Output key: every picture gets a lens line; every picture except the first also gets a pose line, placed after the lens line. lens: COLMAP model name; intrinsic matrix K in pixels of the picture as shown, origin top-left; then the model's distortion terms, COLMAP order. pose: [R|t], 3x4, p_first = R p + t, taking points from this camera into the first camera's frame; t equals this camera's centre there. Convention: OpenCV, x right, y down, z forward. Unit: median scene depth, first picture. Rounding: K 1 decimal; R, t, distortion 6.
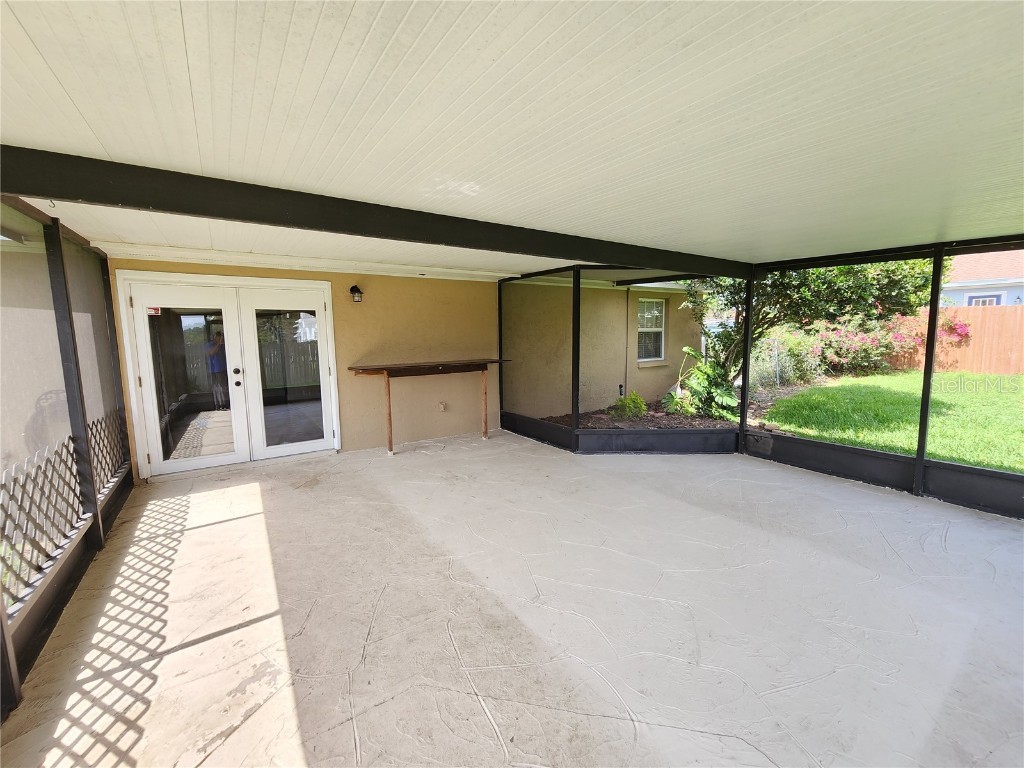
lens RADIAL K [[424.3, 0, 516.9], [0, 424.3, 383.9], [0, 0, 1]] dist [0.001092, -0.002652]
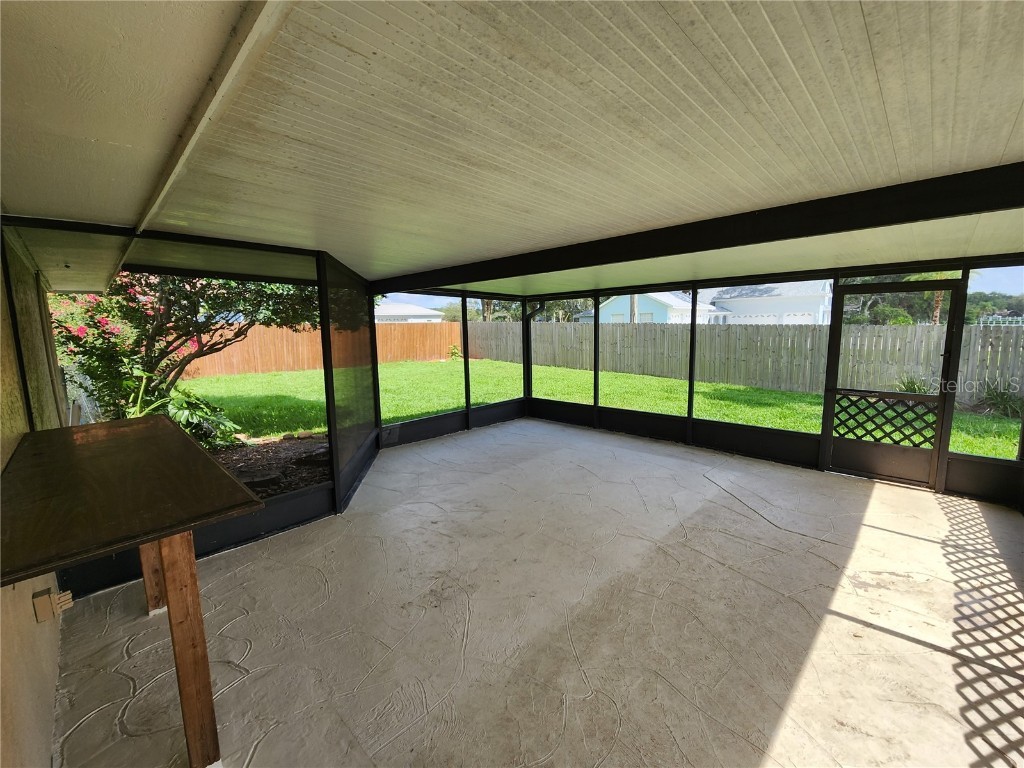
lens RADIAL K [[424.3, 0, 516.9], [0, 424.3, 383.9], [0, 0, 1]] dist [0.001092, -0.002652]
pose [[-0.195124, -0.116909, 0.973786, -1.353141], [0.144166, 0.978667, 0.146382, -0.250954], [-0.970125, 0.168949, -0.174107, 1.822356]]
